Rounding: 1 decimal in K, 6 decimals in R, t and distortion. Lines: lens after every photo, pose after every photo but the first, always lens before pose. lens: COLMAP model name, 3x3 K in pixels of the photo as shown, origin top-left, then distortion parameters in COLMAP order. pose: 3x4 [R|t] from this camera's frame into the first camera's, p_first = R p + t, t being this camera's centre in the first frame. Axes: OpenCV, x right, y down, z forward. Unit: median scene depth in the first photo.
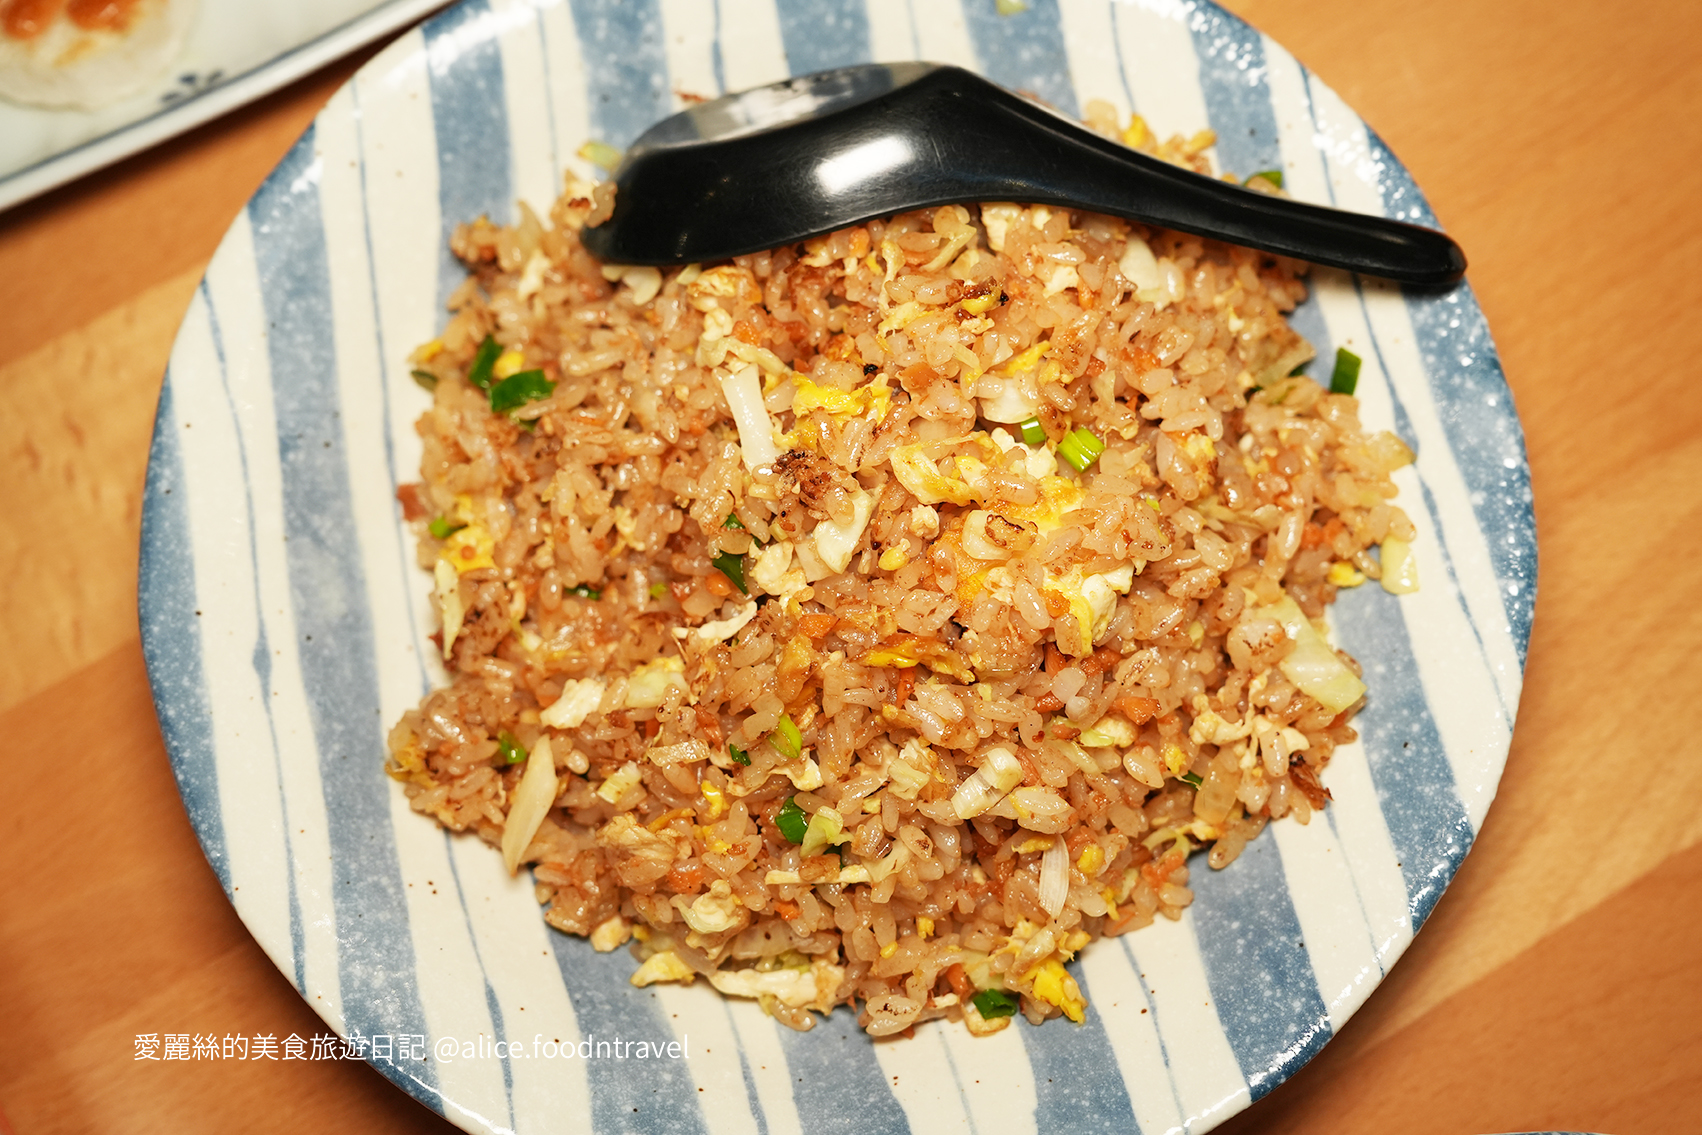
lens RADIAL K [[2127.2, 0, 850.6], [0, 2127.2, 566.7], [0, 0, 1]] dist [0.089741, 0.000000]
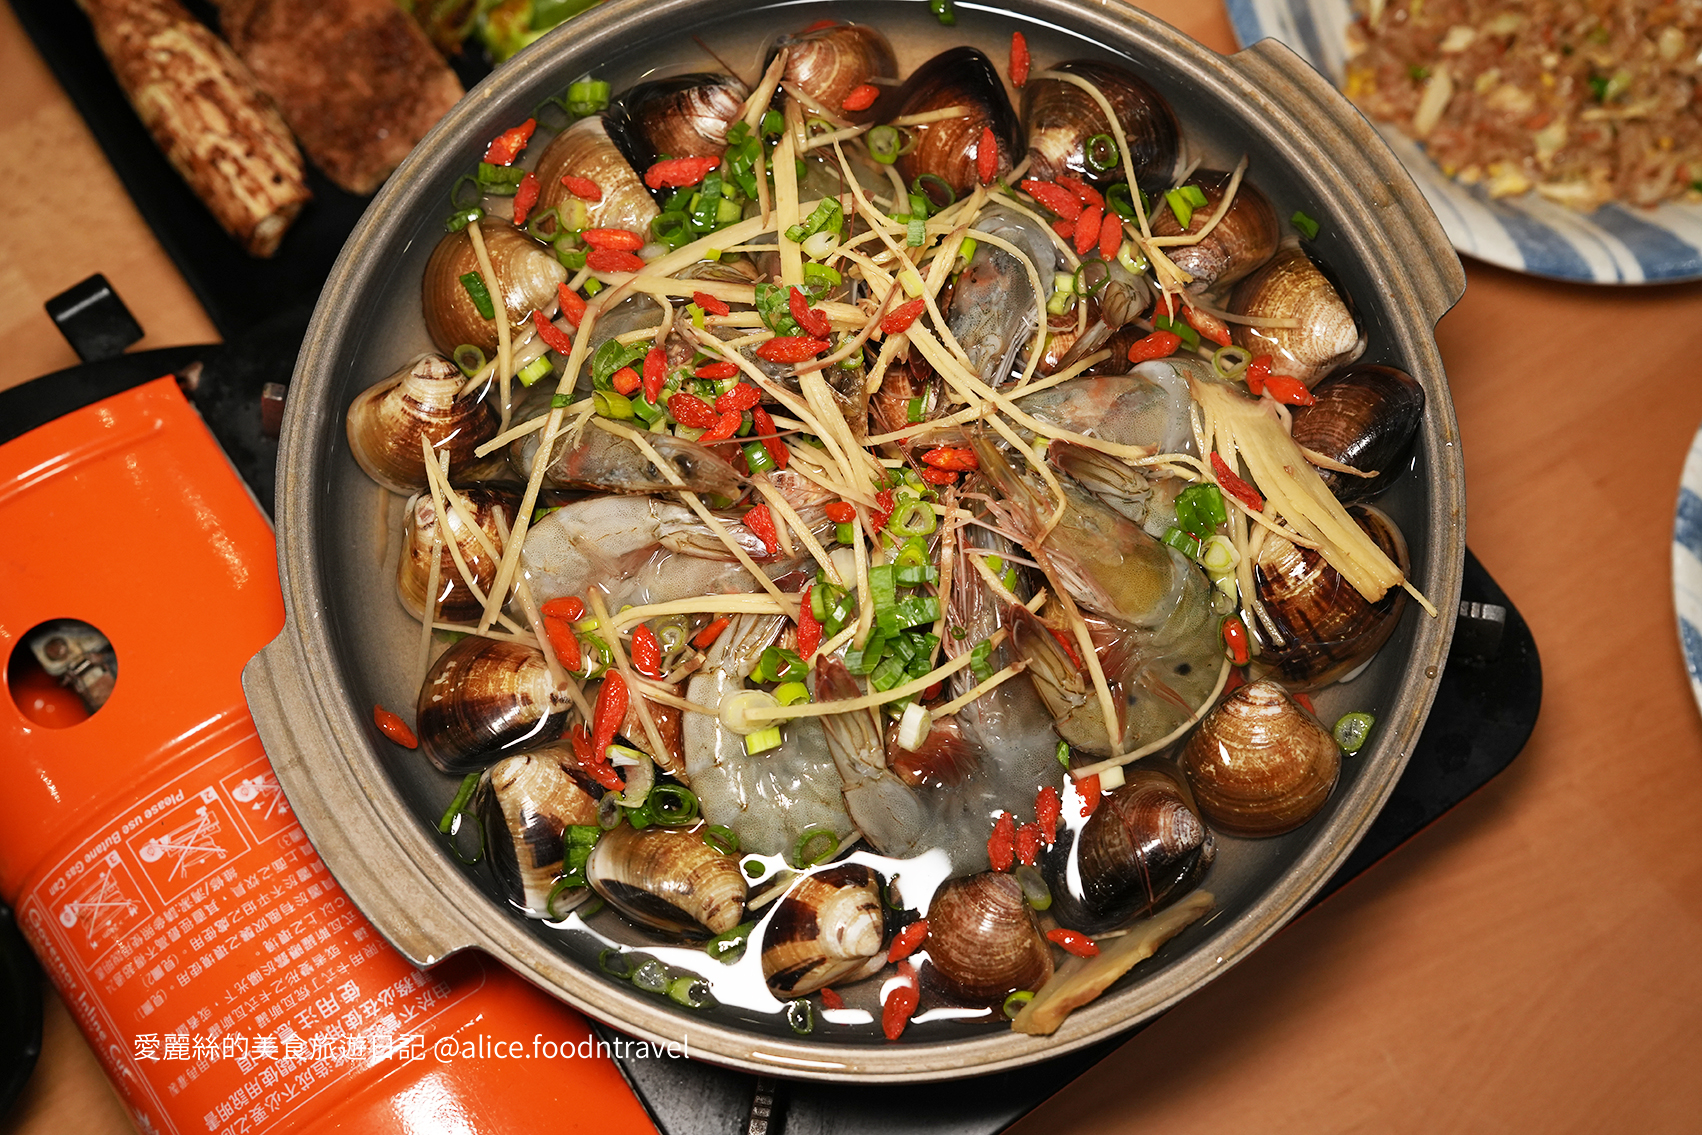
lens RADIAL K [[2127.2, 0, 850.9], [0, 2127.2, 572.3], [0, 0, 1]] dist [0.089741, 0.000000]
pose [[0.997666, -0.051401, 0.044958, -0.762138], [0.051669, 0.998653, -0.004823, 0.506601], [-0.044649, 0.007135, 0.998977, -0.820848]]
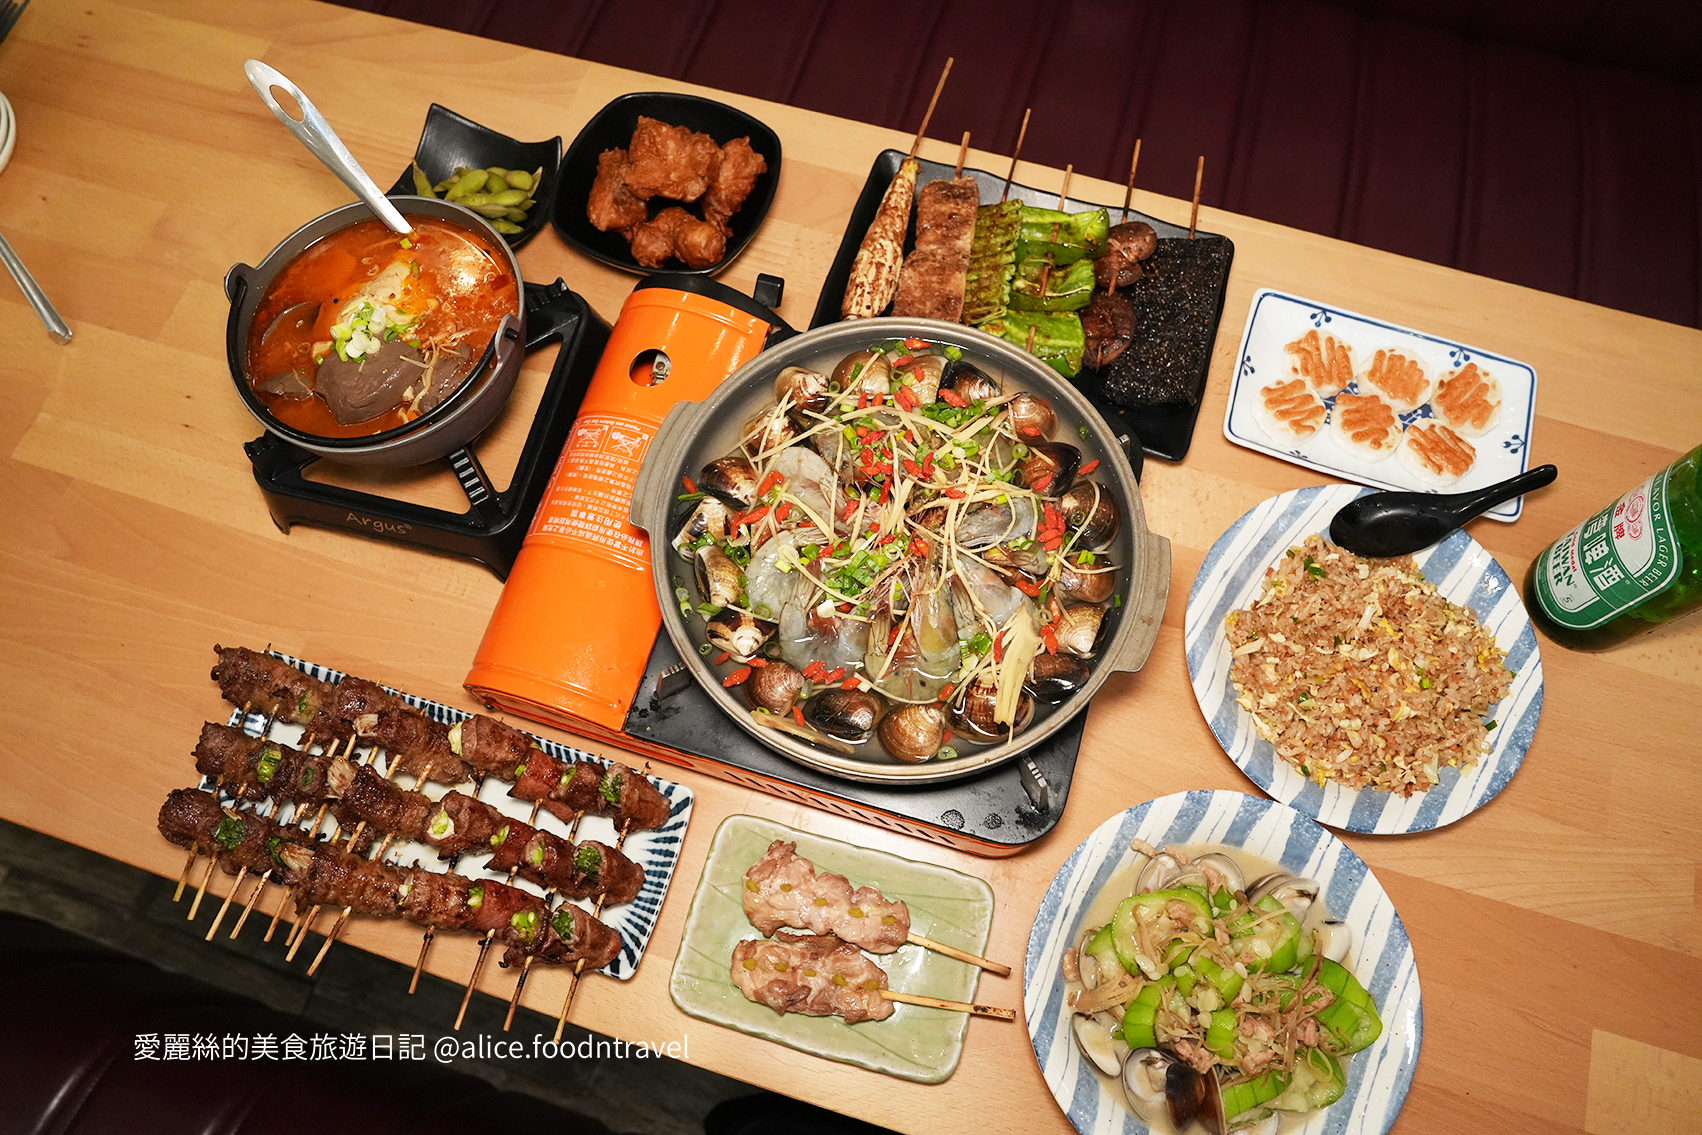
lens RADIAL K [[1189.2, 0, 857.2], [0, 1189.2, 575.8], [0, 0, 1]] dist [-0.094161, 0.083039]
pose [[0.675914, 0.696062, -0.242152, -0.208804], [-0.714777, 0.699198, 0.014692, 0.505176], [0.179539, 0.163155, 0.970127, -1.236925]]
